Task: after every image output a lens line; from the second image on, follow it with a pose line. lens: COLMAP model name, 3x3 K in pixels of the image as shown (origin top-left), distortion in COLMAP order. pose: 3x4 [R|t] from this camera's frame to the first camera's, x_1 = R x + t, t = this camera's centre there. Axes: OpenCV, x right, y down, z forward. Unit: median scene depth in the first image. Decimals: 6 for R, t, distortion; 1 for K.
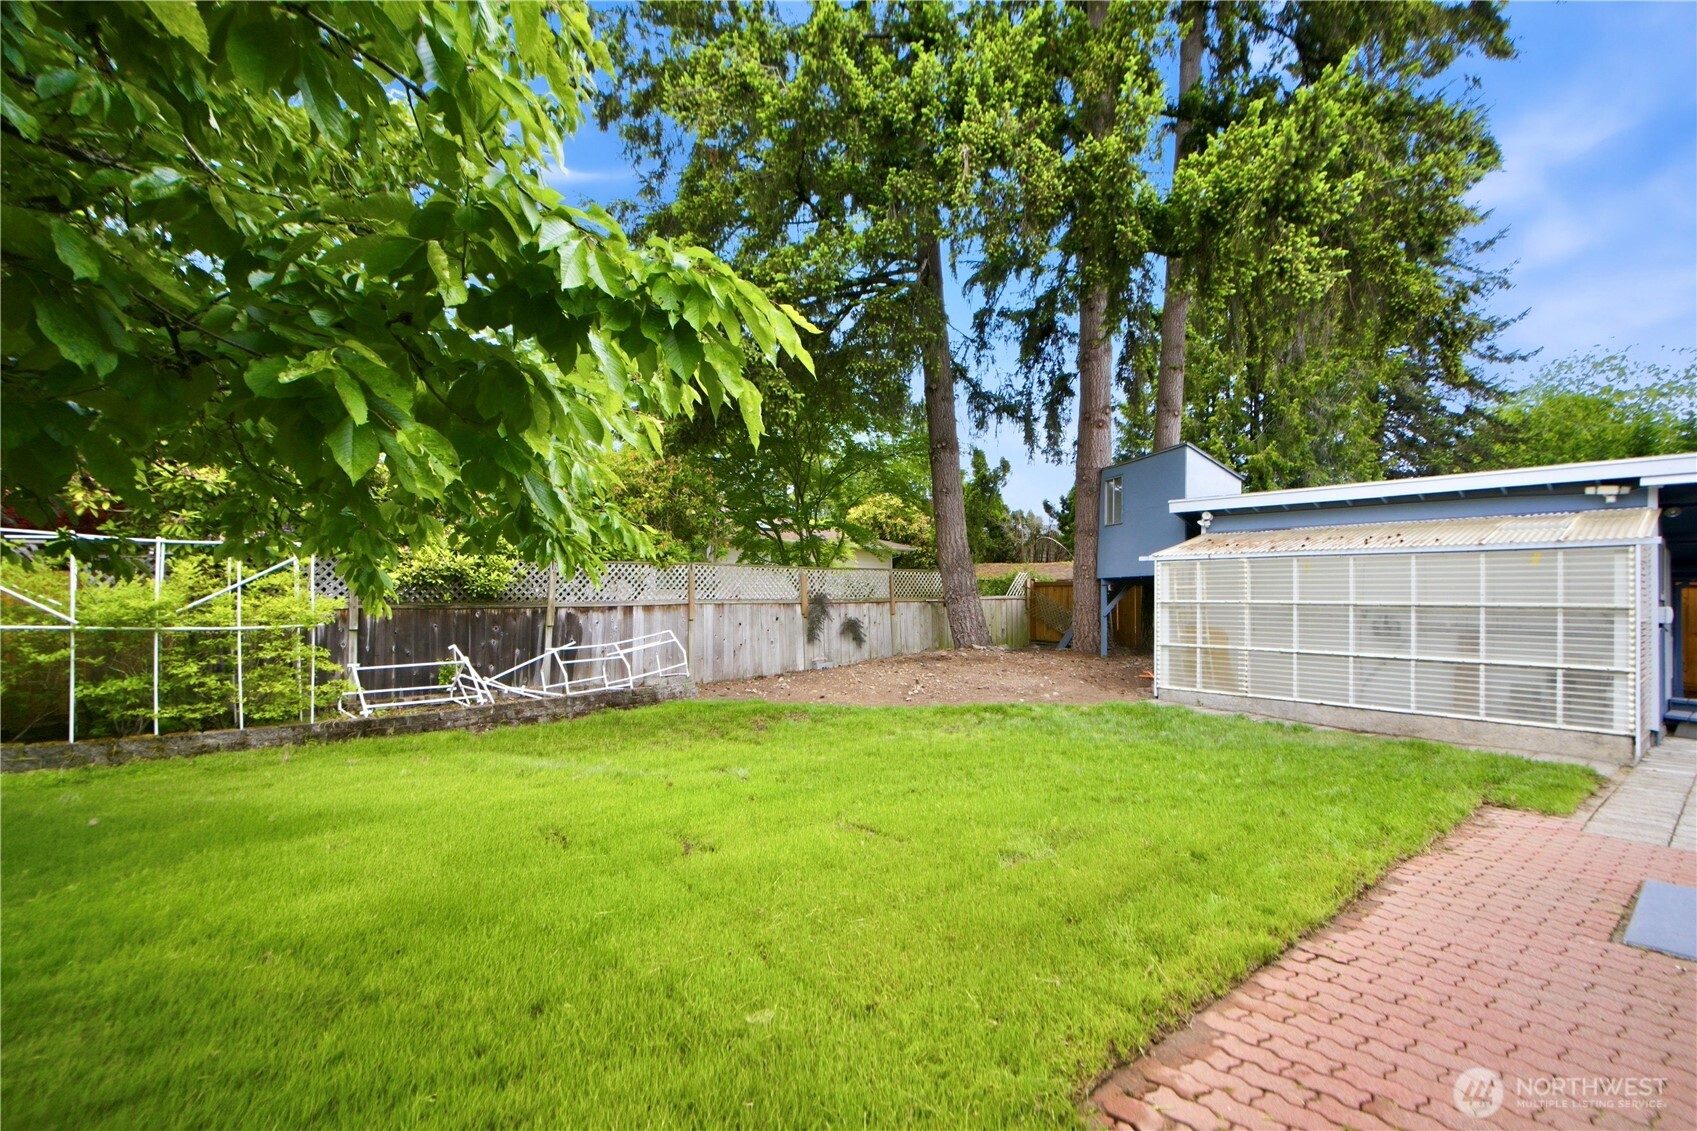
lens RADIAL K [[786.9, 0, 848.5], [0, 786.9, 565.5], [0, 0, 1]] dist [-0.003077, -0.000637]
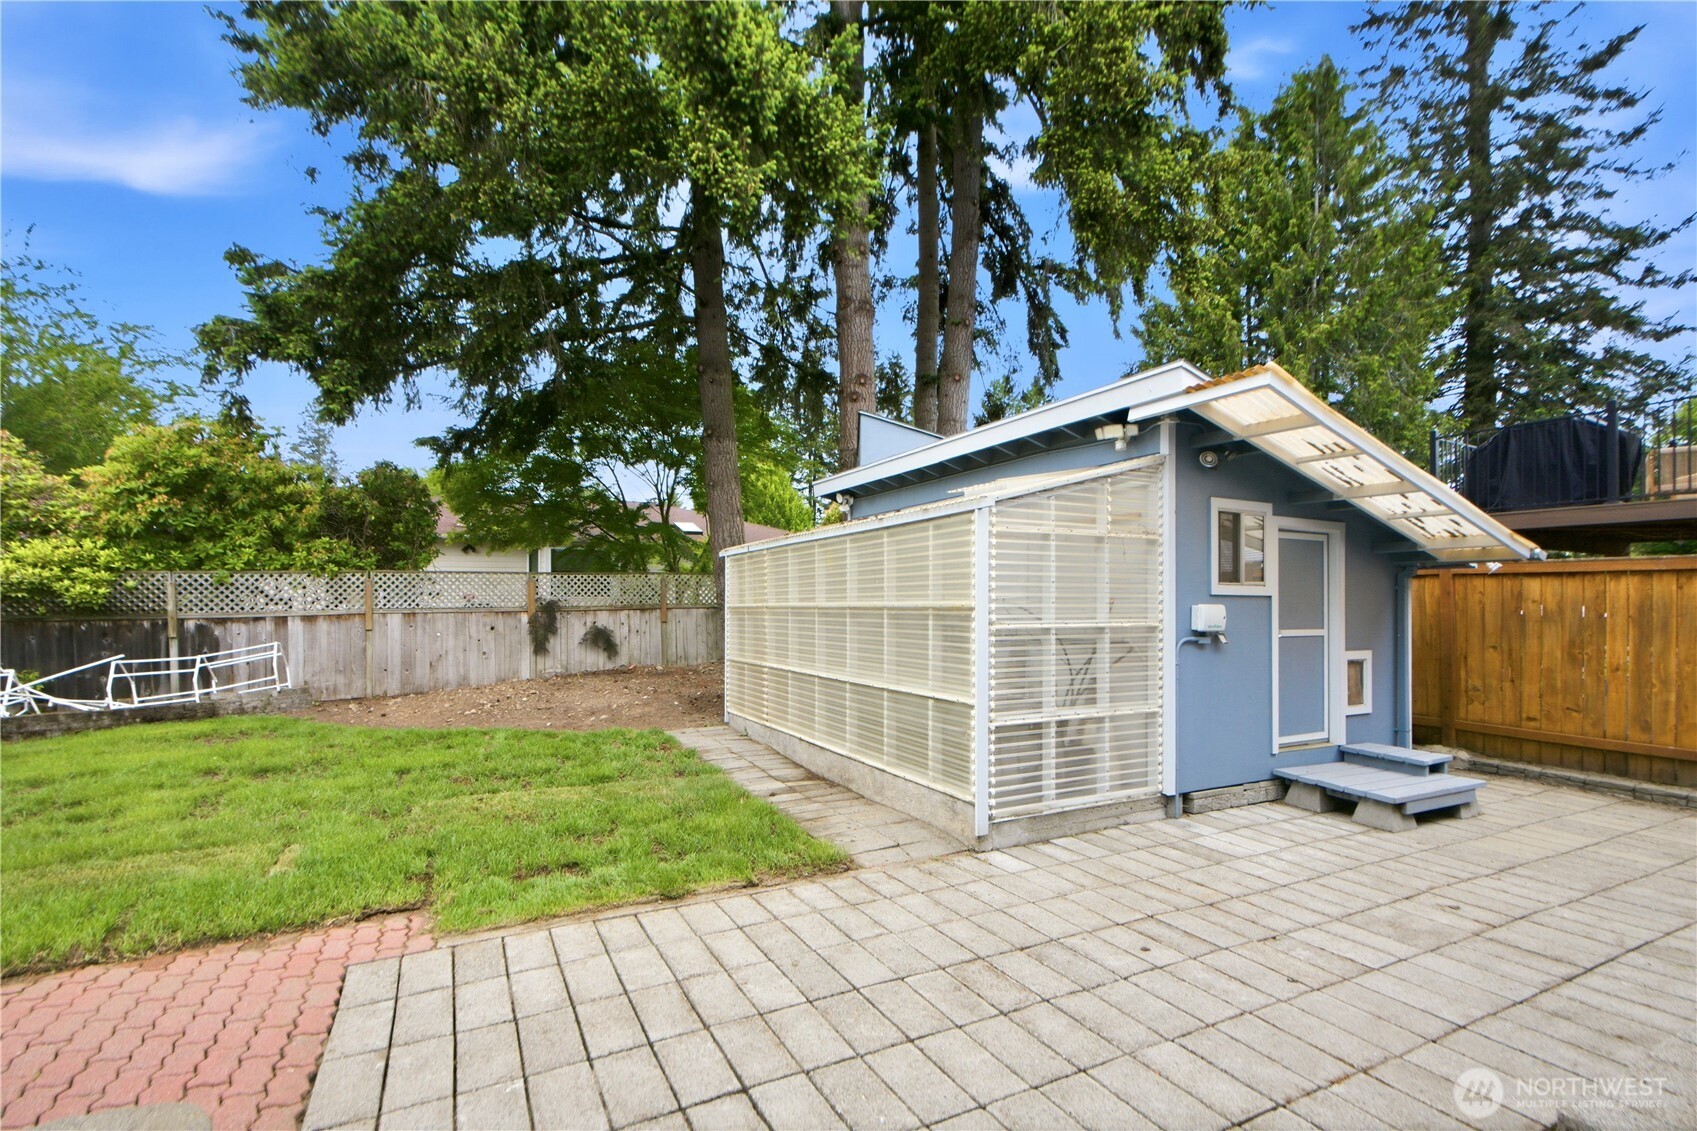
lens RADIAL K [[770.9, 0, 849.4], [0, 770.9, 589.9], [0, 0, 1]] dist [0.018701, 0.000204]
pose [[0.976173, -0.018319, -0.216218, 0.609708], [0.022173, 0.999635, 0.015415, 0.018144], [0.215857, -0.019842, 0.976223, 0.198990]]
